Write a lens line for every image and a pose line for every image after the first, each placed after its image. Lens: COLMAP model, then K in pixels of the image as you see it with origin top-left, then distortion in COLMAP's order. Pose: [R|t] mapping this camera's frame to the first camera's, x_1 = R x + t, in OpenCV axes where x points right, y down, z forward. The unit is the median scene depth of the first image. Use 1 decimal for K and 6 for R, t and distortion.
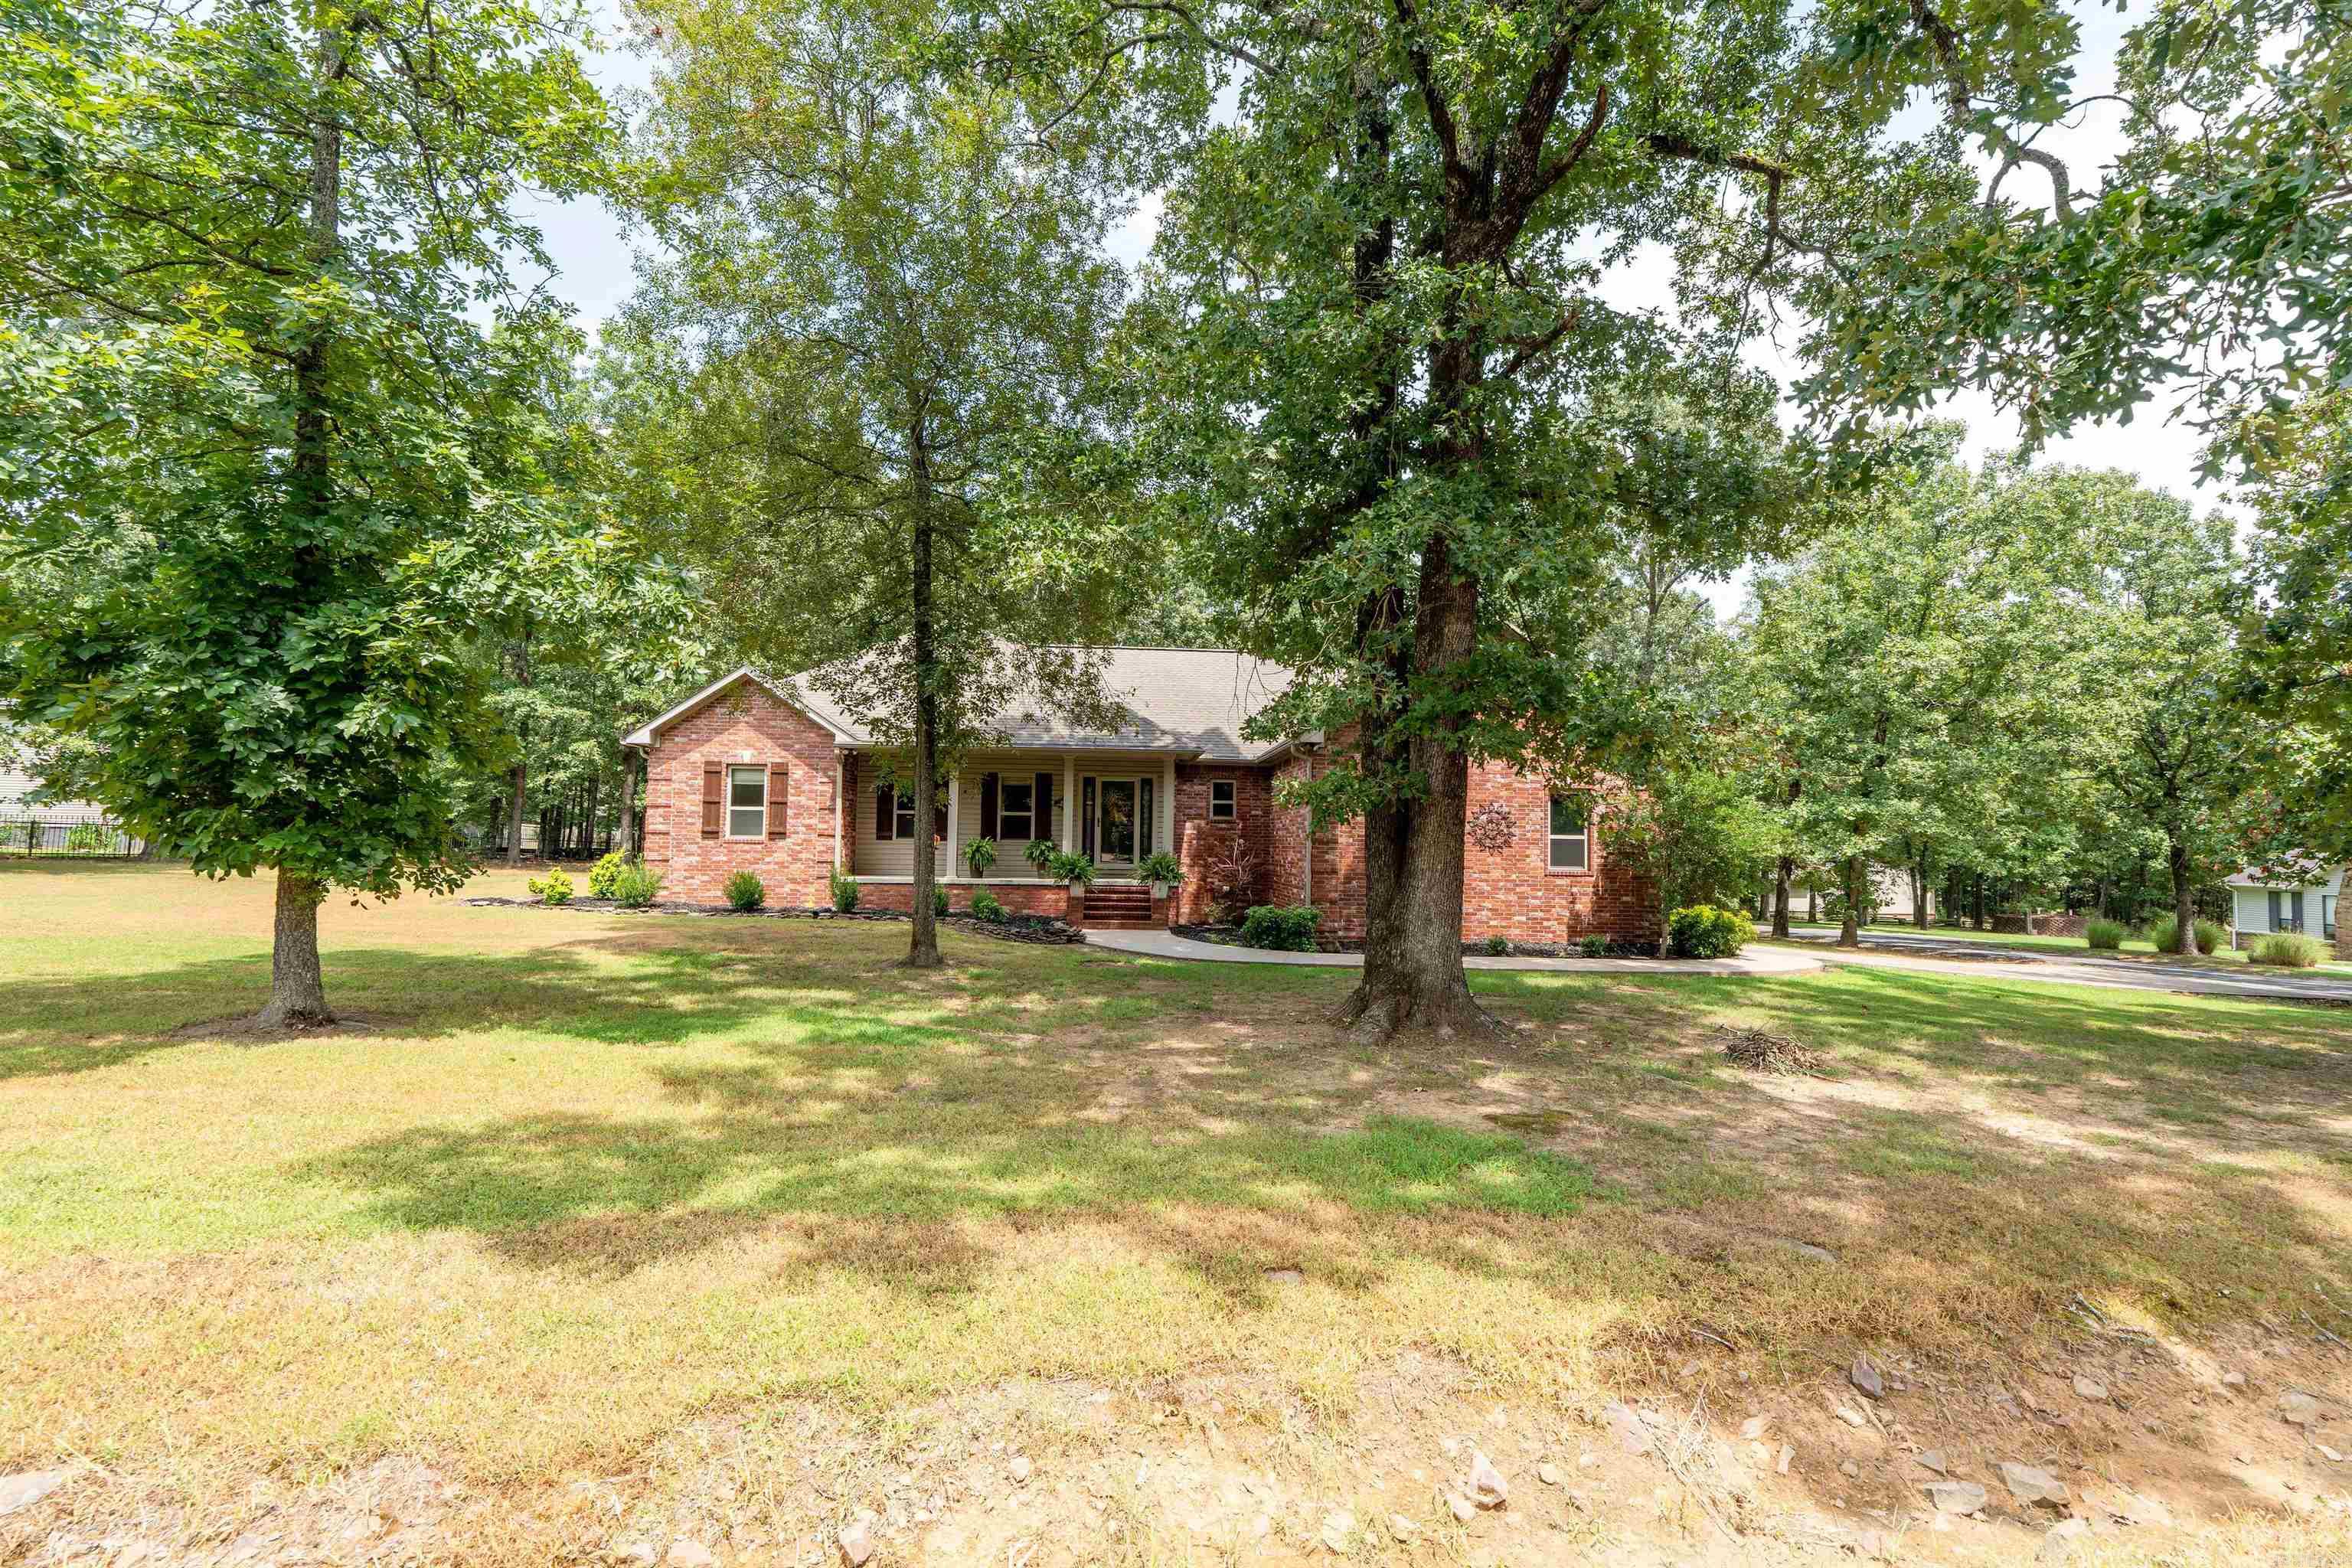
lens RADIAL K [[1057.2, 0, 1170.7], [0, 1057.2, 777.8], [0, 0, 1]] dist [0.000661, -0.000648]
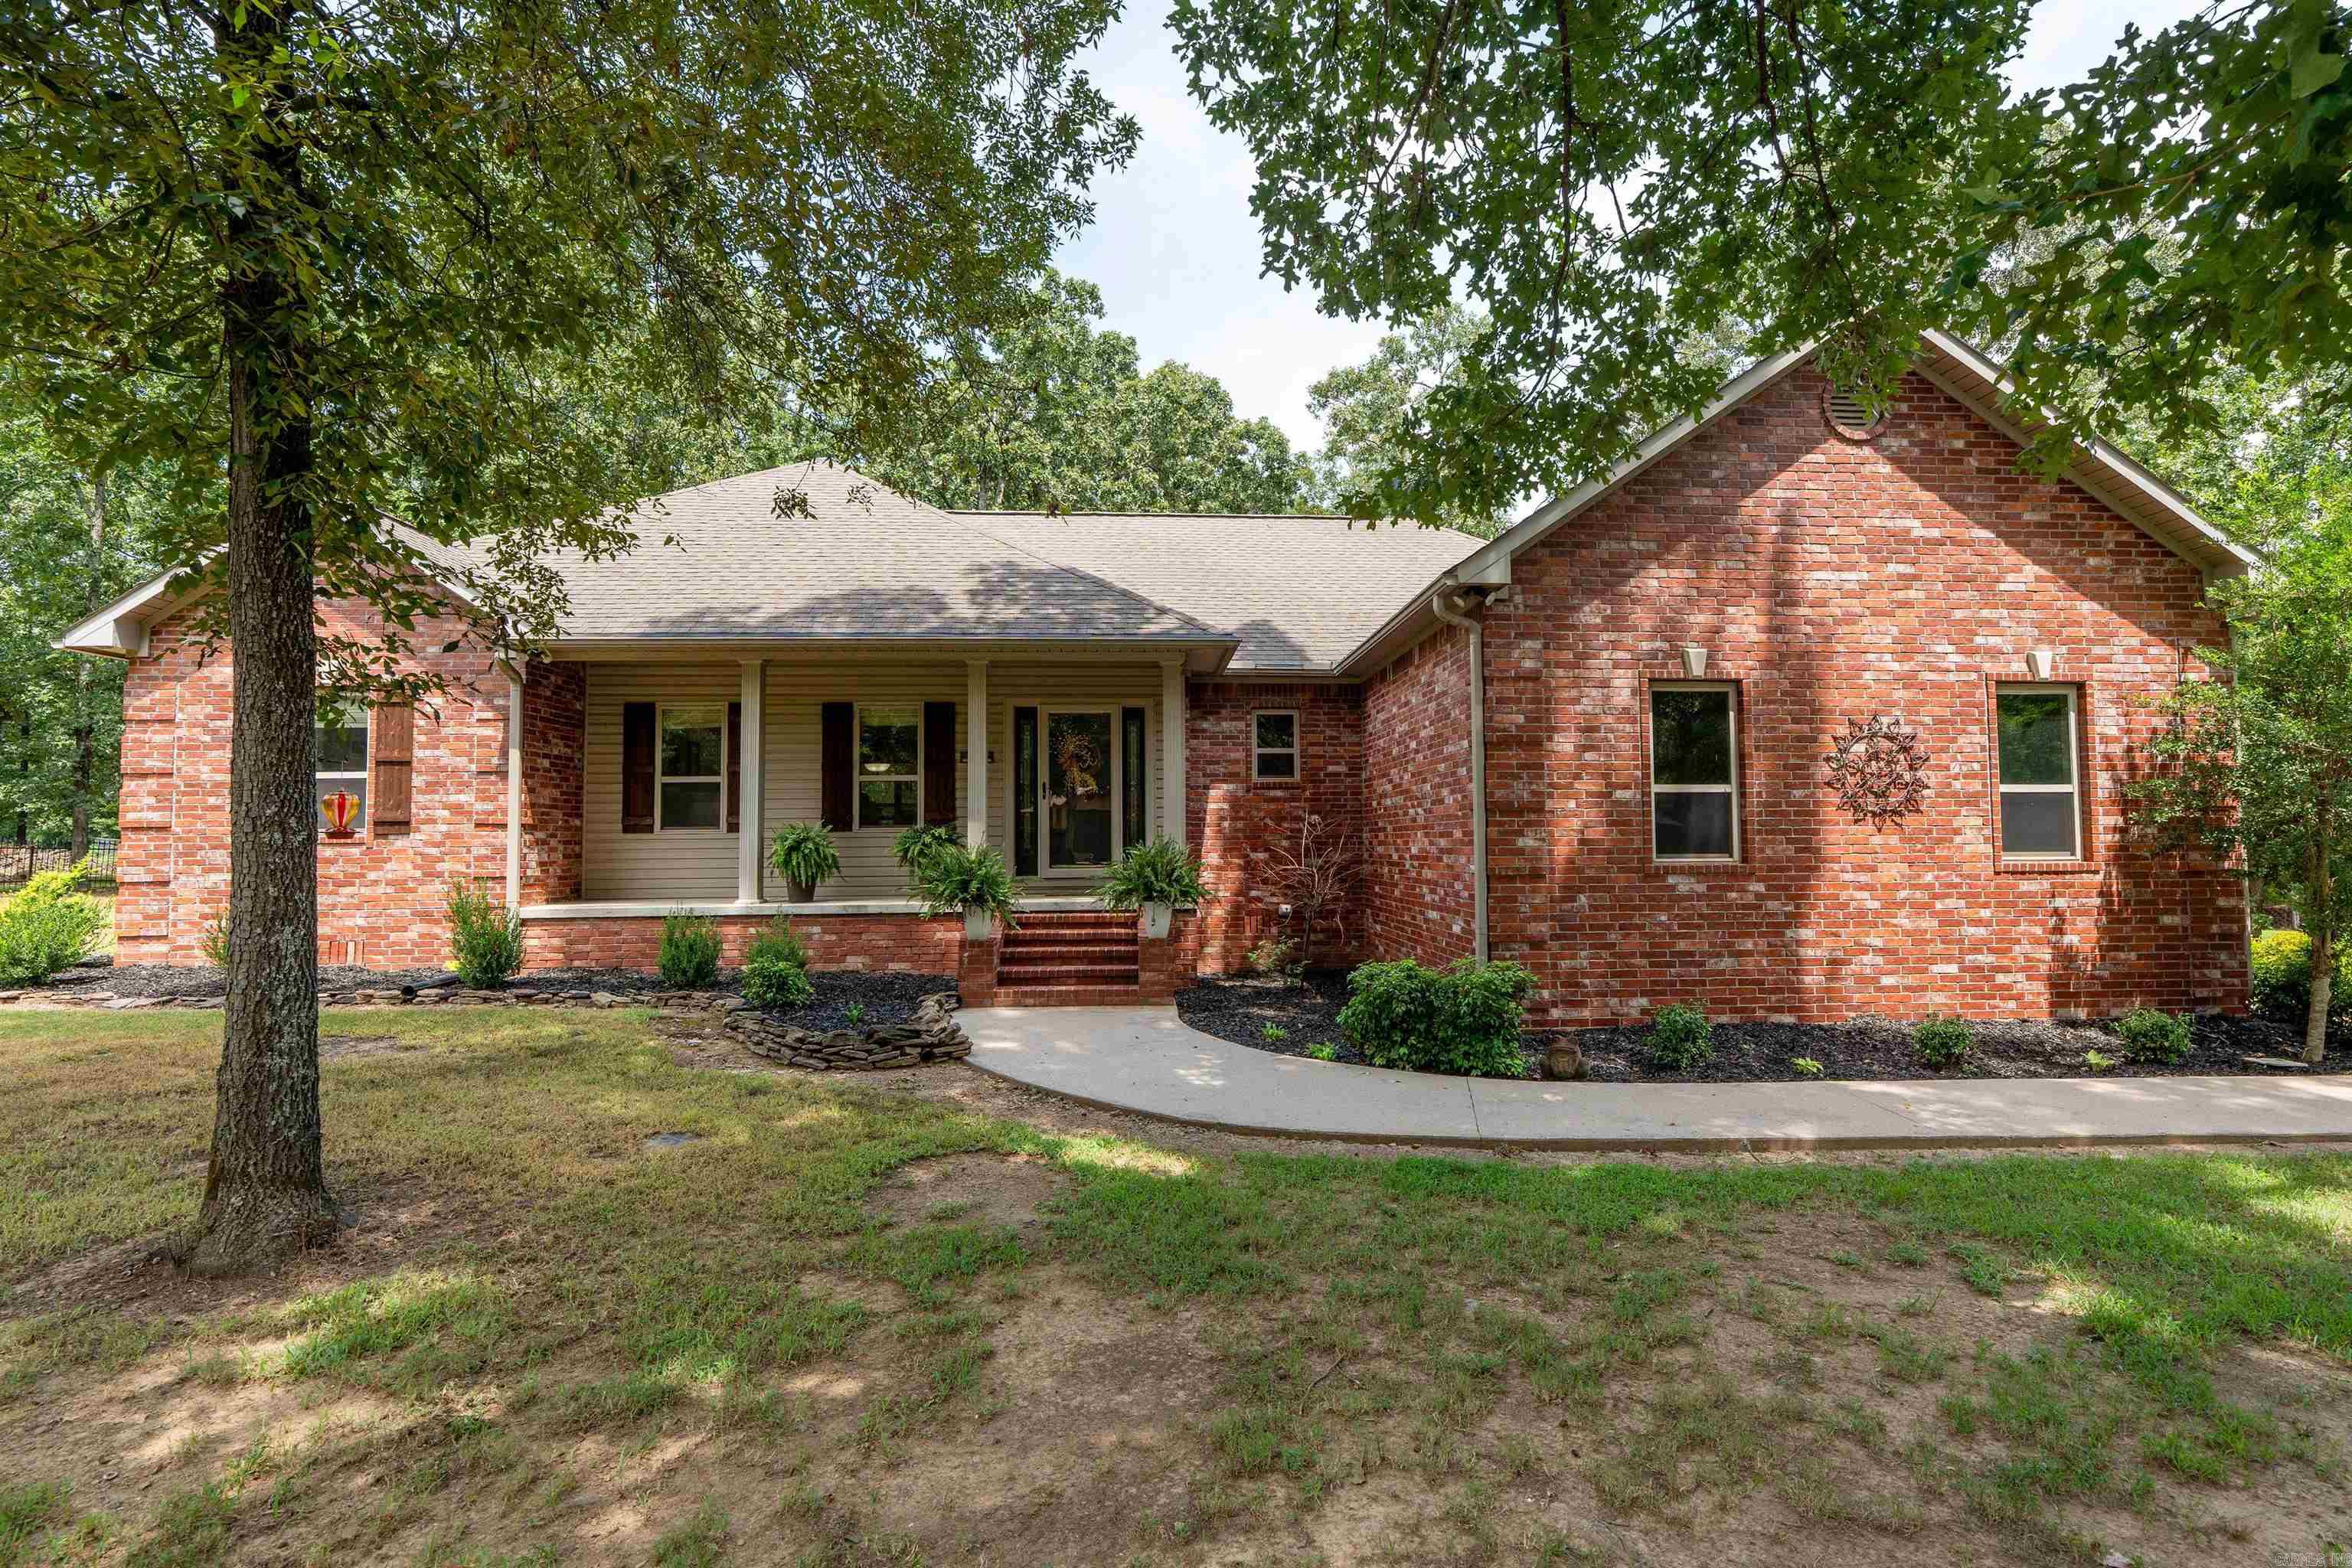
lens RADIAL K [[1057.2, 0, 1178.0], [0, 1057.2, 795.6], [0, 0, 1]] dist [0.000661, -0.000648]
pose [[0.999458, -0.024624, -0.021865, 0.011428], [0.024990, 0.999550, 0.016605, 0.040489], [0.021446, -0.017142, 0.999623, 0.507081]]
